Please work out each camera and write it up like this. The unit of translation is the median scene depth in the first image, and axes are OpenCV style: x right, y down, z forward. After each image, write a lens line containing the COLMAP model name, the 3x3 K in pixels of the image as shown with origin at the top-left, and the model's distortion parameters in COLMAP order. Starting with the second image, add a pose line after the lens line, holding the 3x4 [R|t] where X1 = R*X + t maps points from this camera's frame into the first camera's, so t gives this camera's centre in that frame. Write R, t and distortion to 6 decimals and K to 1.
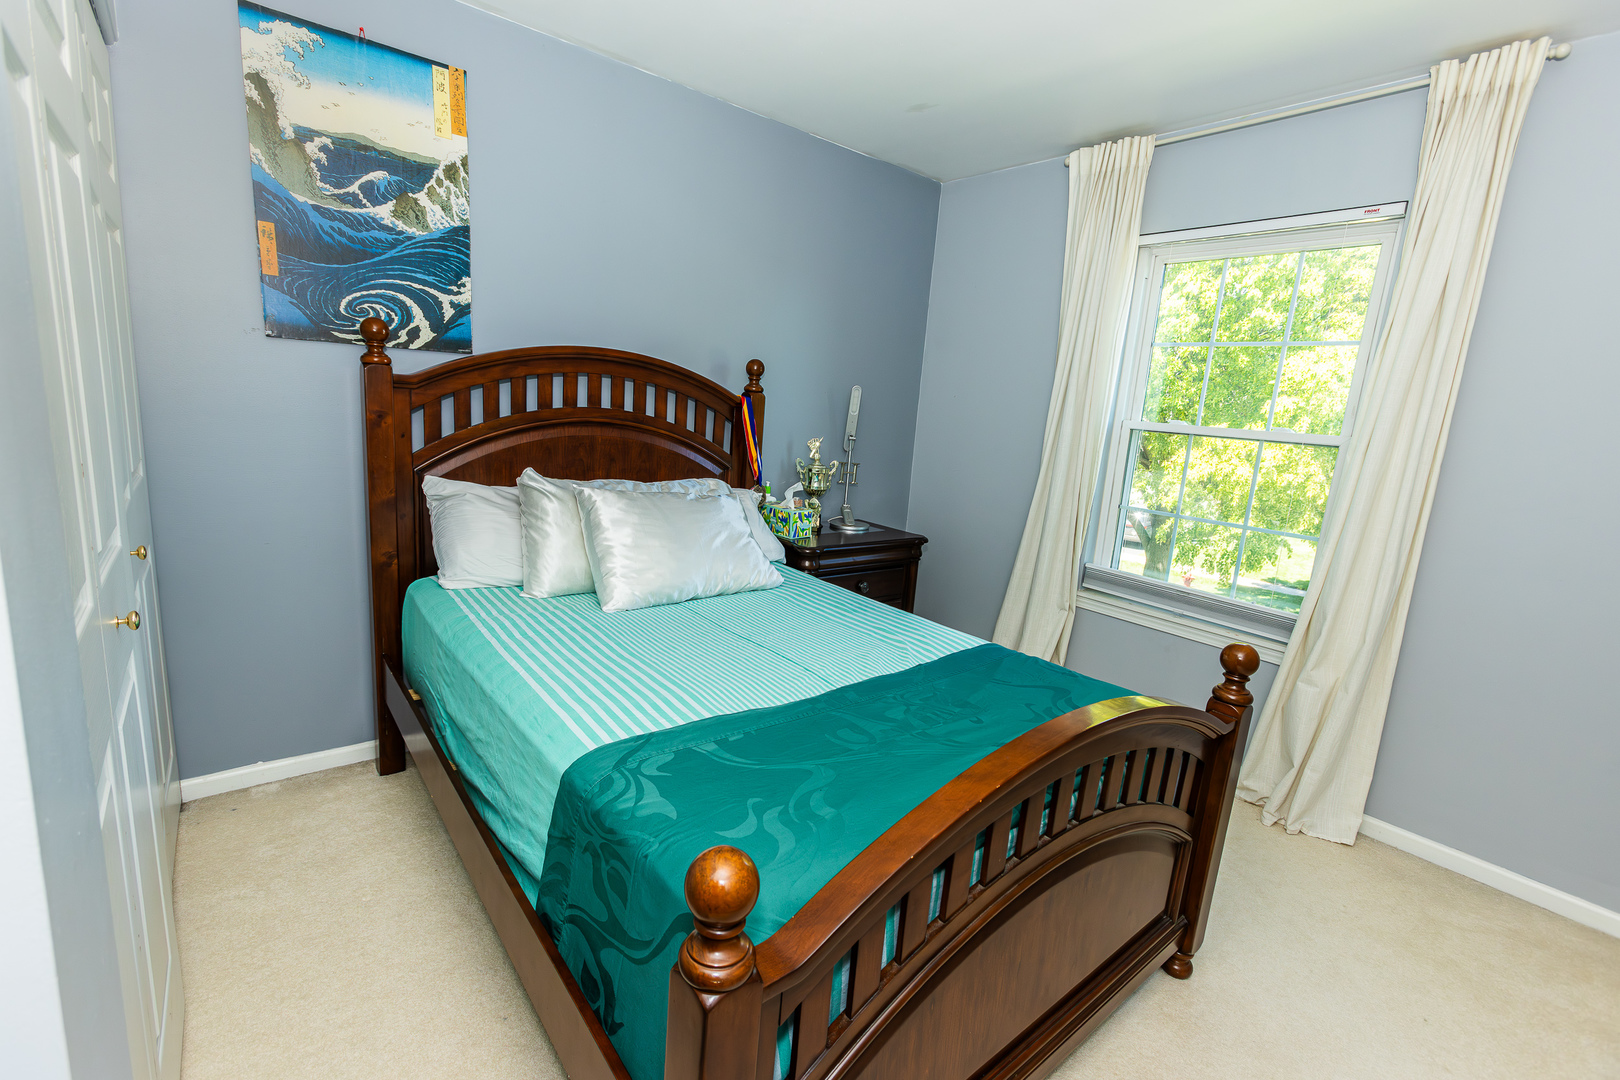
lens RADIAL K [[714.2, 0, 798.0], [0, 714.2, 539.5], [0, 0, 1]] dist [-0.023341, 0.017835]
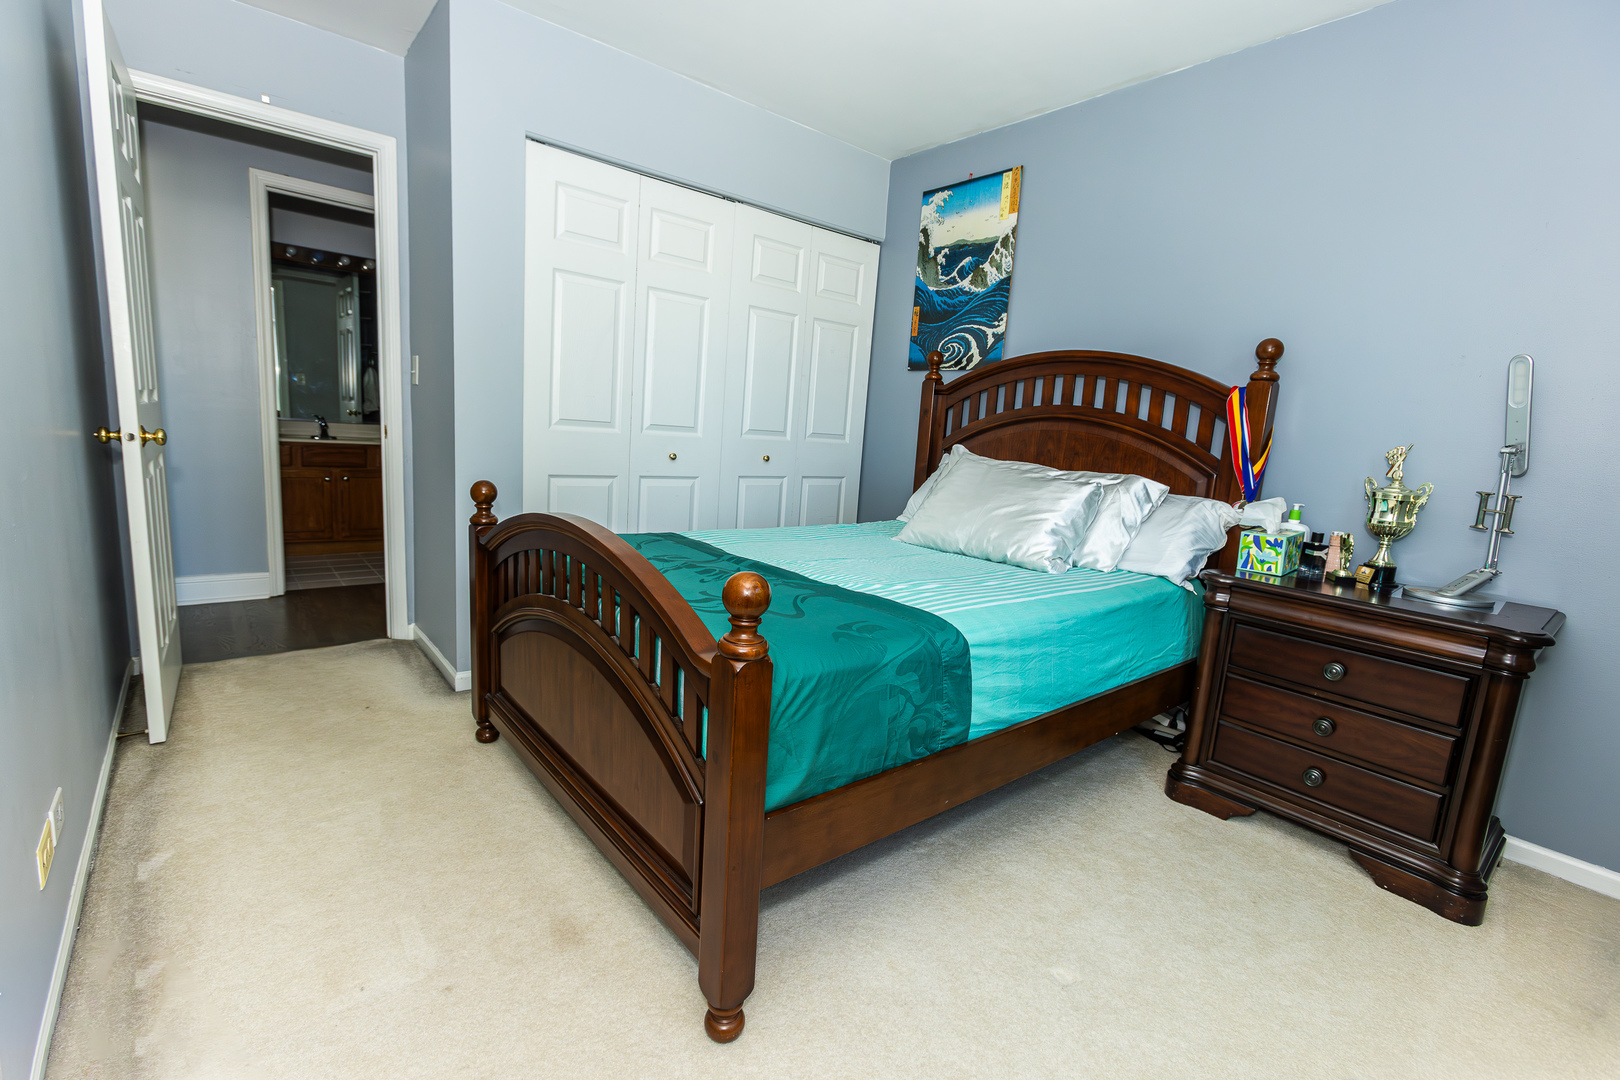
lens RADIAL K [[714.2, 0, 798.0], [0, 714.2, 539.5], [0, 0, 1]] dist [-0.023341, 0.017835]
pose [[0.018141, 0.099138, -0.994908, 0.958047], [-0.252120, 0.963370, 0.091399, 0.023886], [0.967526, 0.249178, 0.042471, 0.691005]]
